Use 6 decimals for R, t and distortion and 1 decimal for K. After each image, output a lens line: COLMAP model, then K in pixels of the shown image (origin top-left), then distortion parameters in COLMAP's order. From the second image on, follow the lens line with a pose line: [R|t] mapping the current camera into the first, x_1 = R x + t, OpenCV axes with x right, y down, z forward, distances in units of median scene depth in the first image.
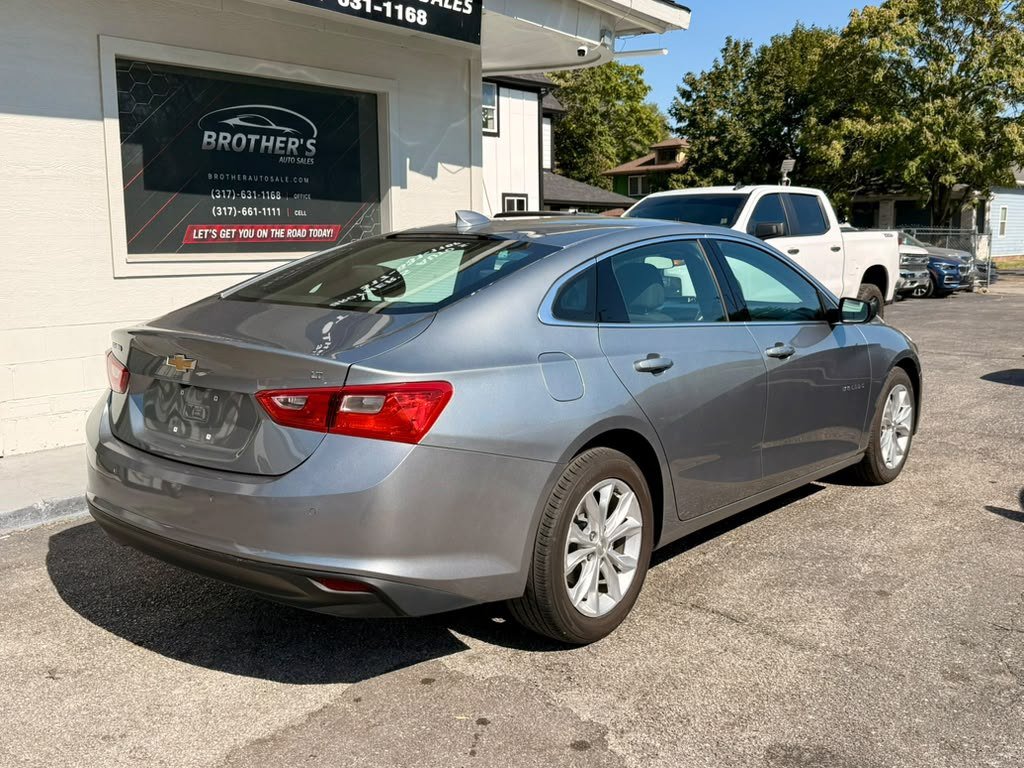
lens RADIAL K [[991.9, 0, 511.3], [0, 991.9, 381.7], [0, 0, 1]] dist [0.145790, -0.333766]
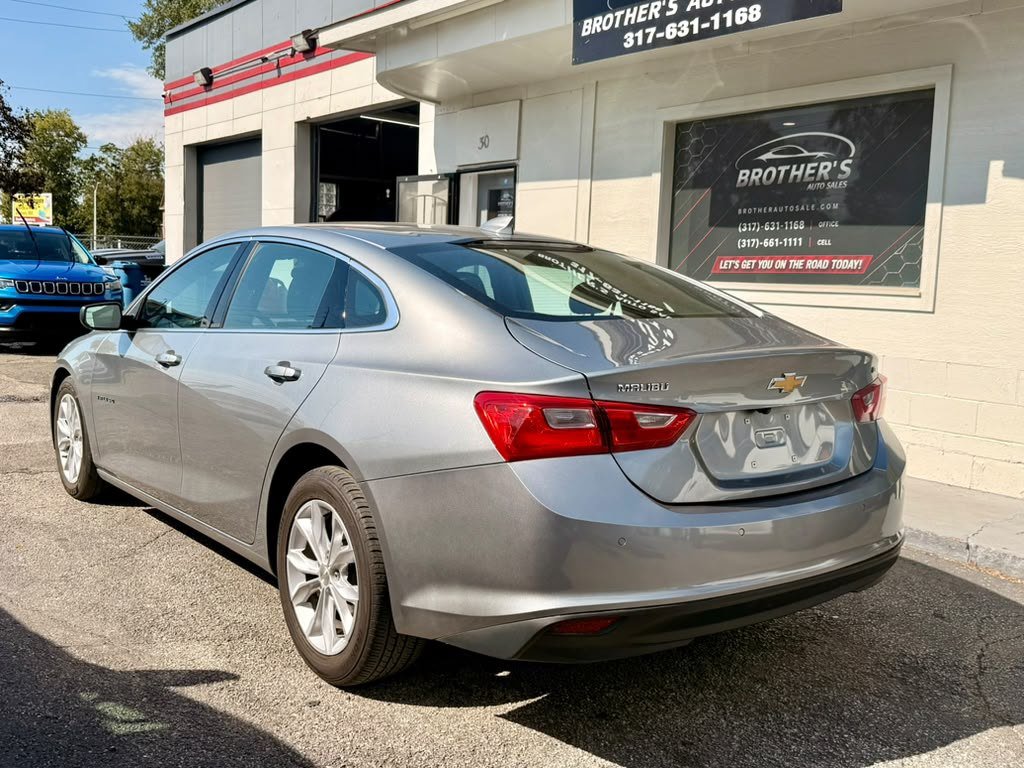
lens RADIAL K [[992.2, 0, 503.7], [0, 992.2, 382.1], [0, 0, 1]] dist [0.148932, -0.343787]
pose [[-0.210913, 0.101699, -0.972200, 0.781331], [-0.175603, 0.974451, 0.140031, -0.126021], [0.961602, 0.200256, -0.187666, 0.950628]]
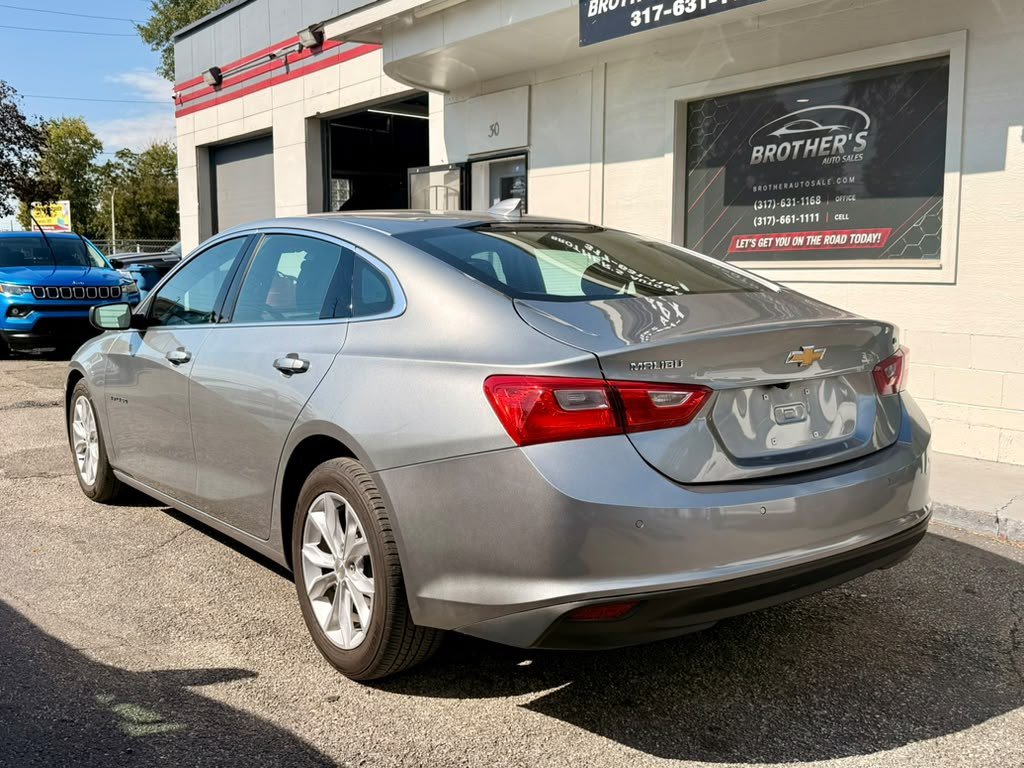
lens RADIAL K [[991.9, 0, 511.3], [0, 991.9, 381.7], [0, 0, 1]] dist [0.145790, -0.333766]
pose [[-0.221042, 0.116820, -0.968243, 0.771508], [-0.140592, 0.978613, 0.150167, -0.122232], [0.965077, 0.169320, -0.199891, 0.953650]]
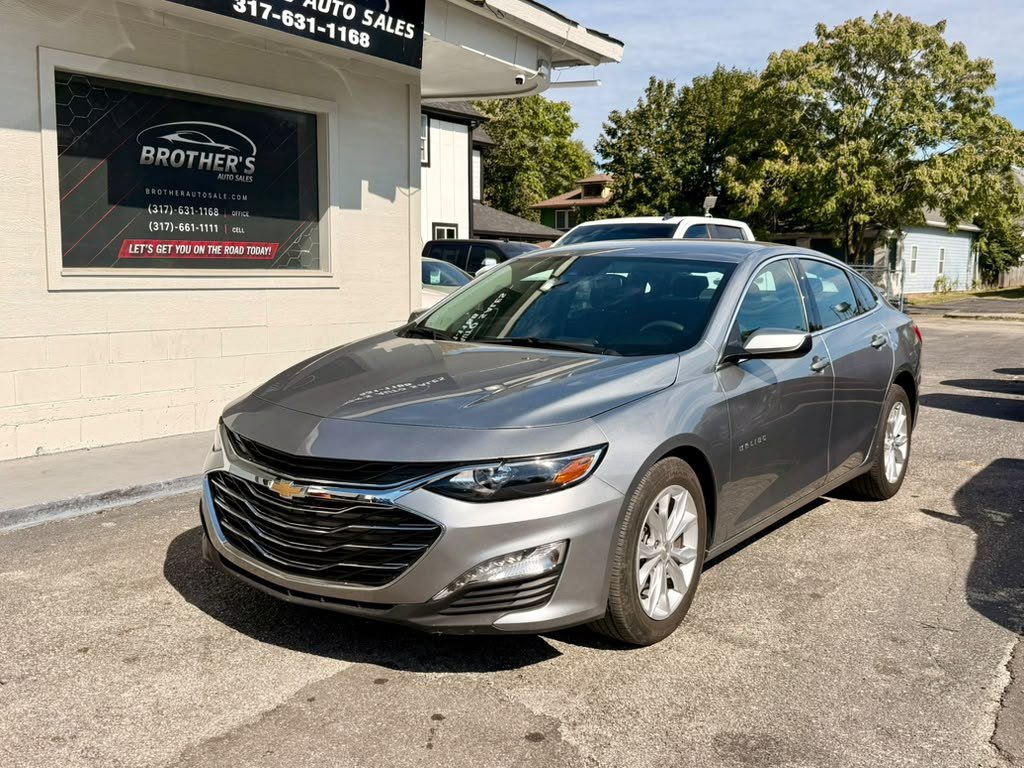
lens RADIAL K [[993.7, 0, 511.8], [0, 993.7, 378.6], [0, 0, 1]] dist [0.148402, -0.347413]
pose [[0.997204, 0.006507, 0.074442, -0.013303], [-0.003873, 0.999363, -0.035467, 0.013873], [-0.074625, 0.035080, 0.996594, -0.011898]]
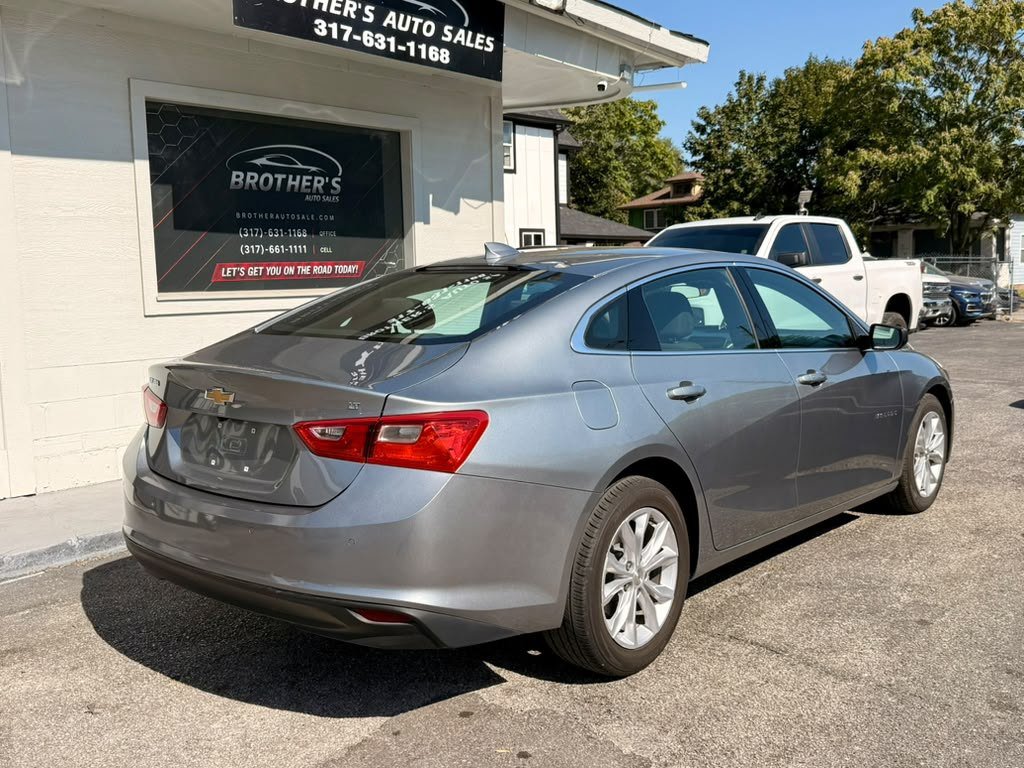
lens RADIAL K [[991.9, 0, 505.4], [0, 991.9, 382.7], [0, 0, 1]] dist [0.148305, -0.339090]
pose [[0.999637, -0.013257, -0.023459, -0.007706], [0.012449, 0.999336, -0.034237, 0.002640], [0.023897, 0.033933, 0.999138, -0.000470]]
